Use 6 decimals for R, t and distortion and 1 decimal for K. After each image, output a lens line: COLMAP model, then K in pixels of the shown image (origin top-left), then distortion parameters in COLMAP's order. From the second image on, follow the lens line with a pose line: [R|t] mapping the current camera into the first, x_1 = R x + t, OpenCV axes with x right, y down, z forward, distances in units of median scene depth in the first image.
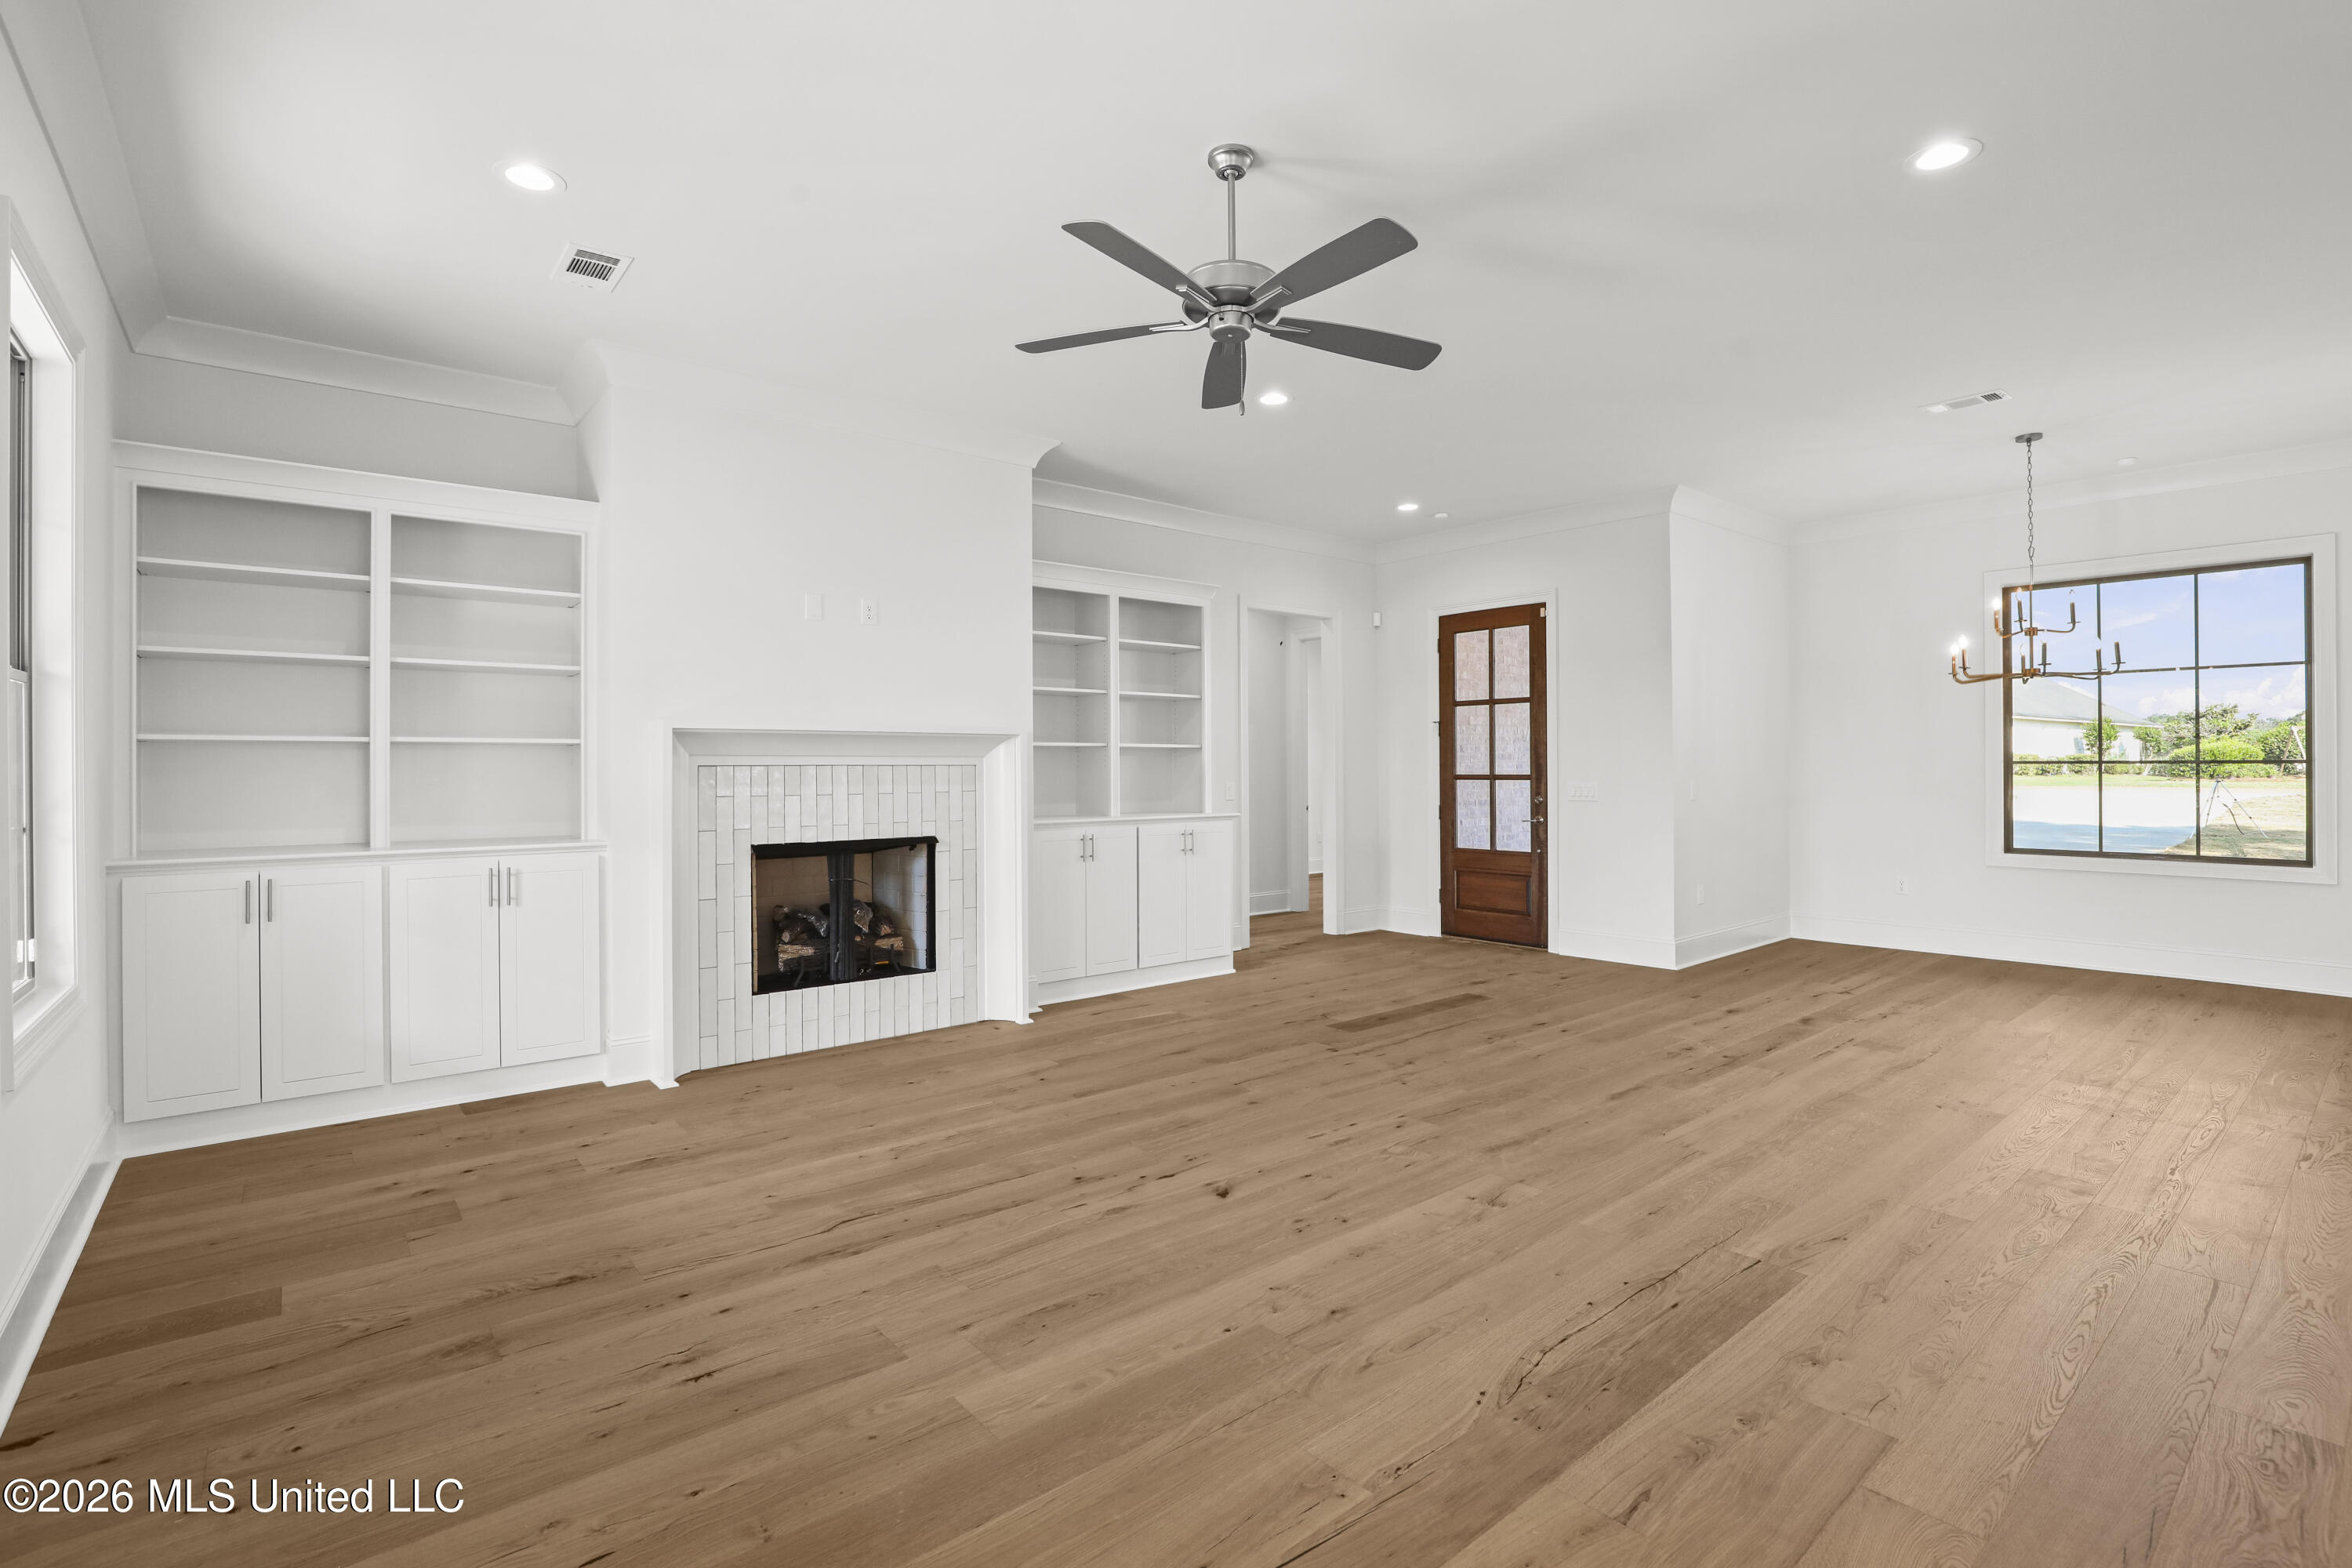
lens RADIAL K [[1002.1, 0, 1277.7], [0, 1002.1, 771.2], [0, 0, 1]] dist [-0.036609, 0.008316]
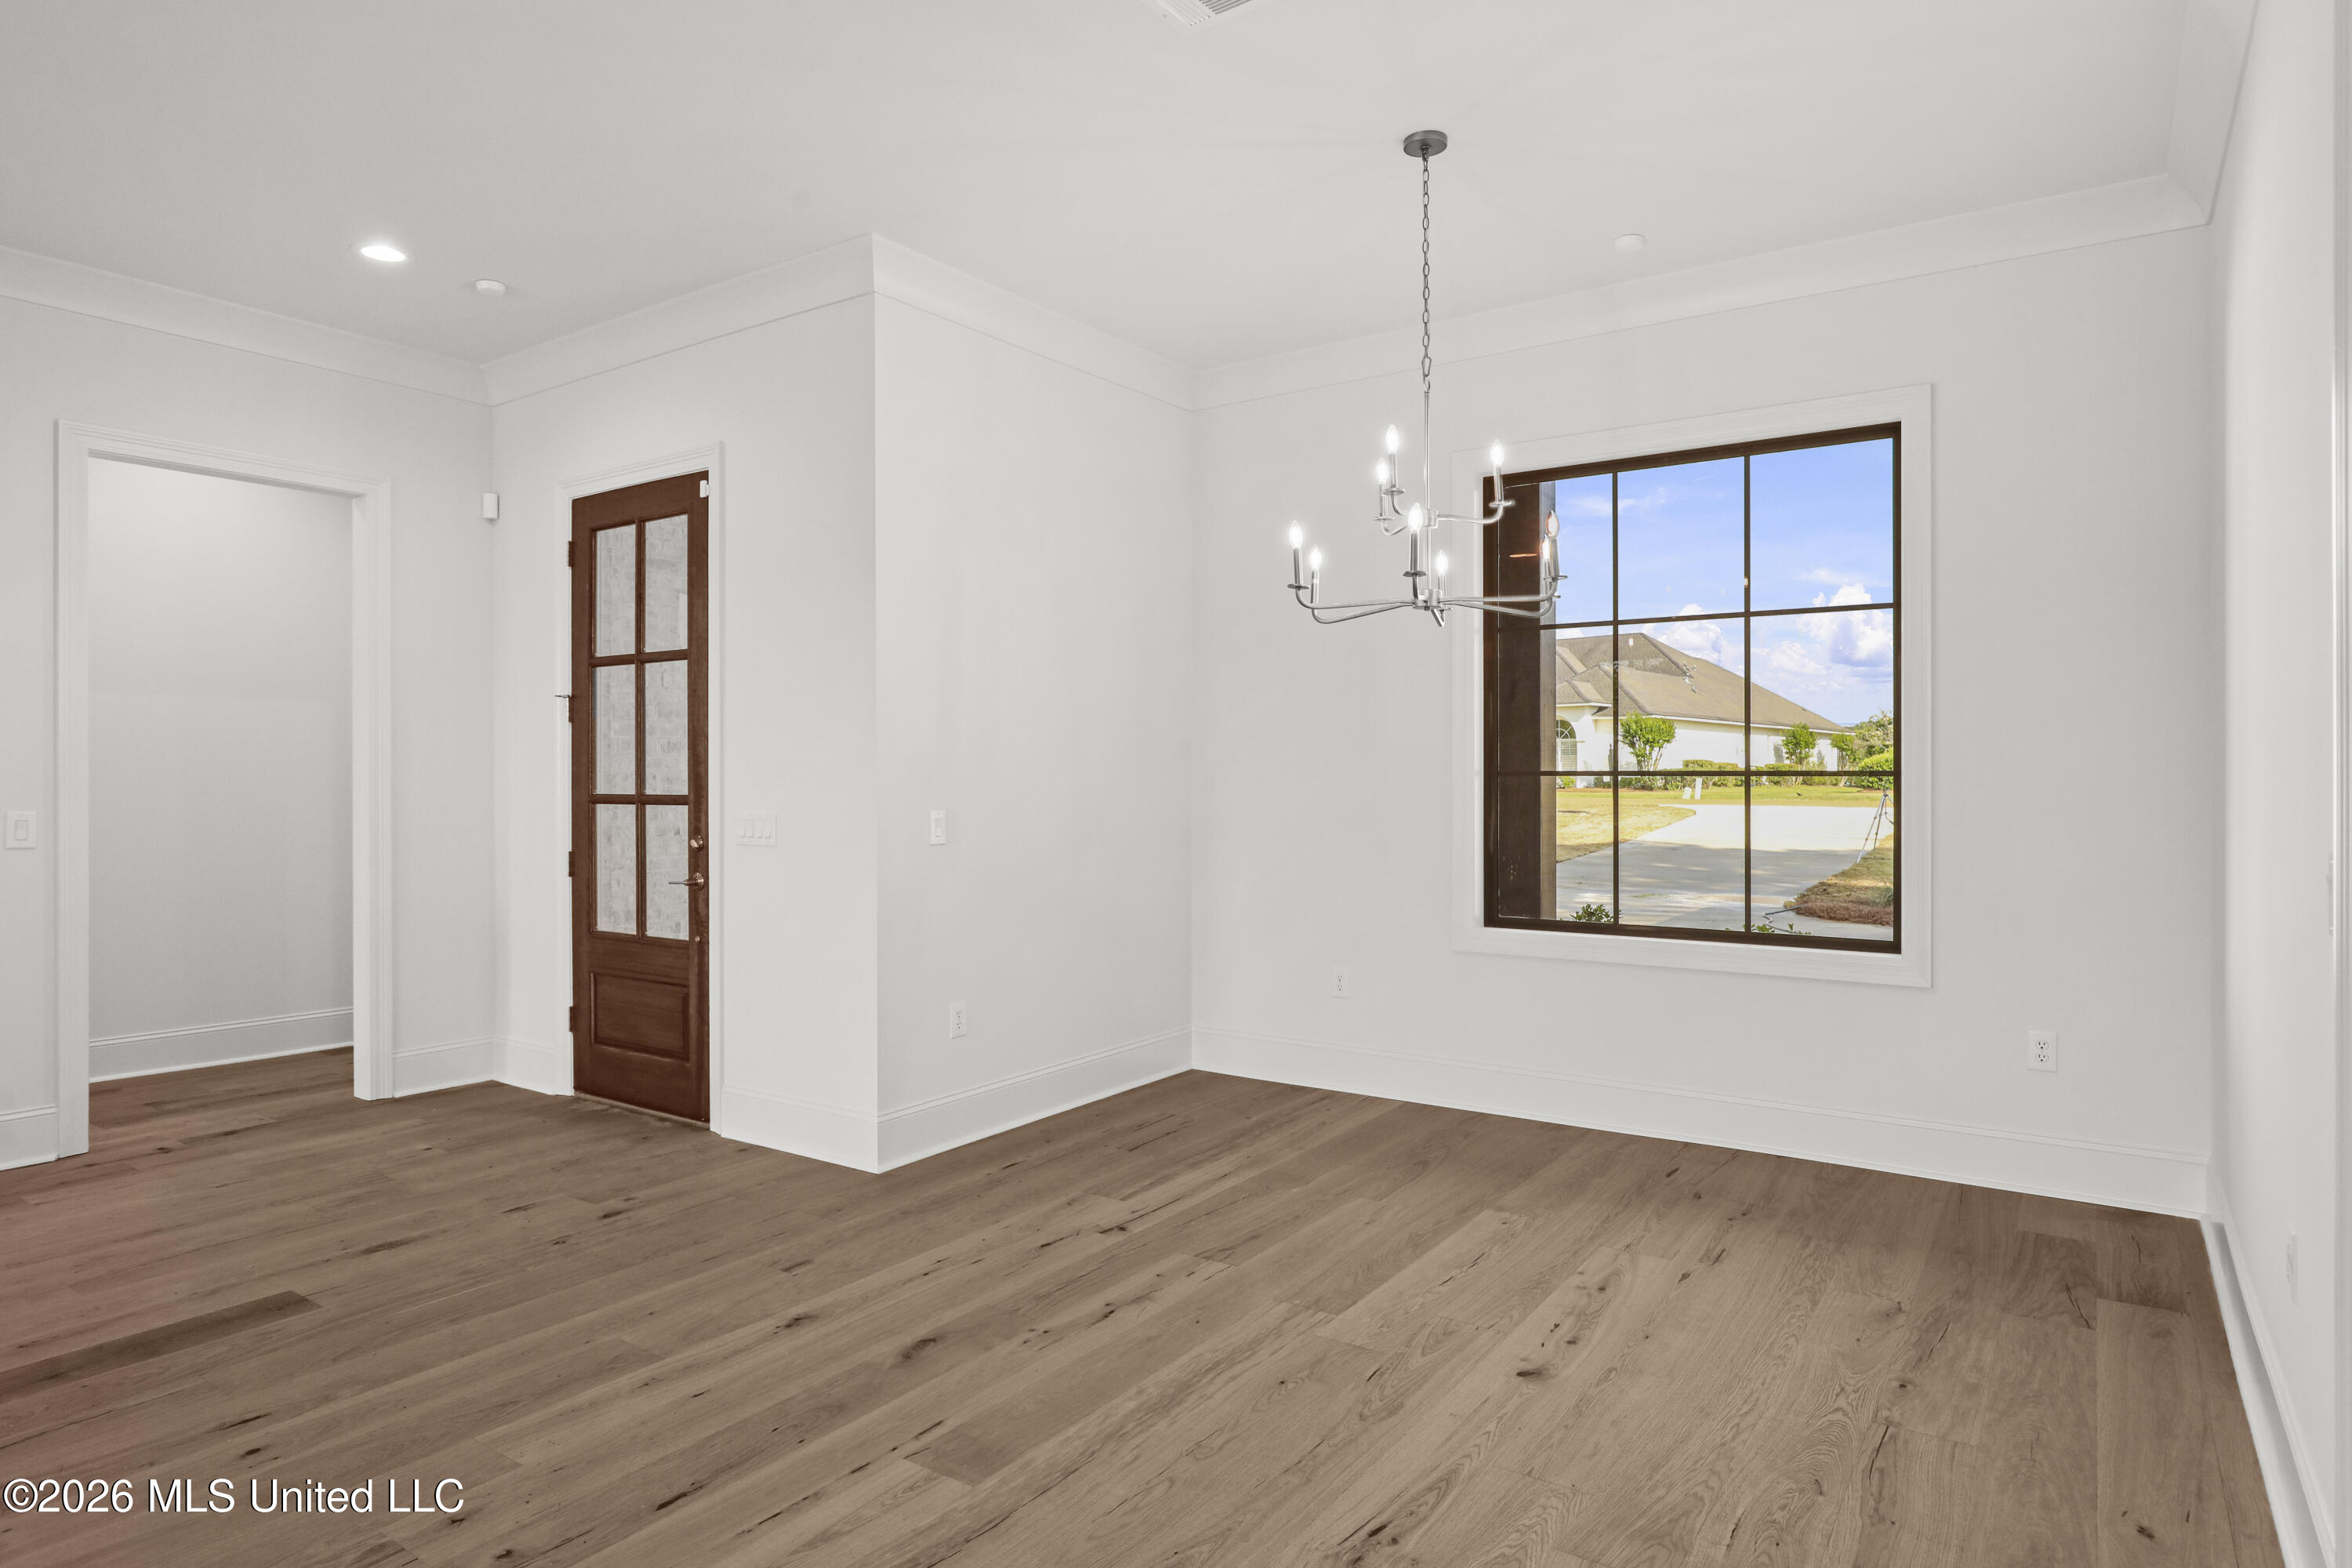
lens RADIAL K [[1329.4, 0, 1176.0], [0, 1329.4, 784.0], [0, 0, 1]] dist [-0.025558, -0.000750]
pose [[0.965566, 0.000175, 0.260157, 0.314106], [-0.000664, 0.999998, 0.001794, -0.003611], [-0.260156, -0.001905, 0.965565, 0.248628]]
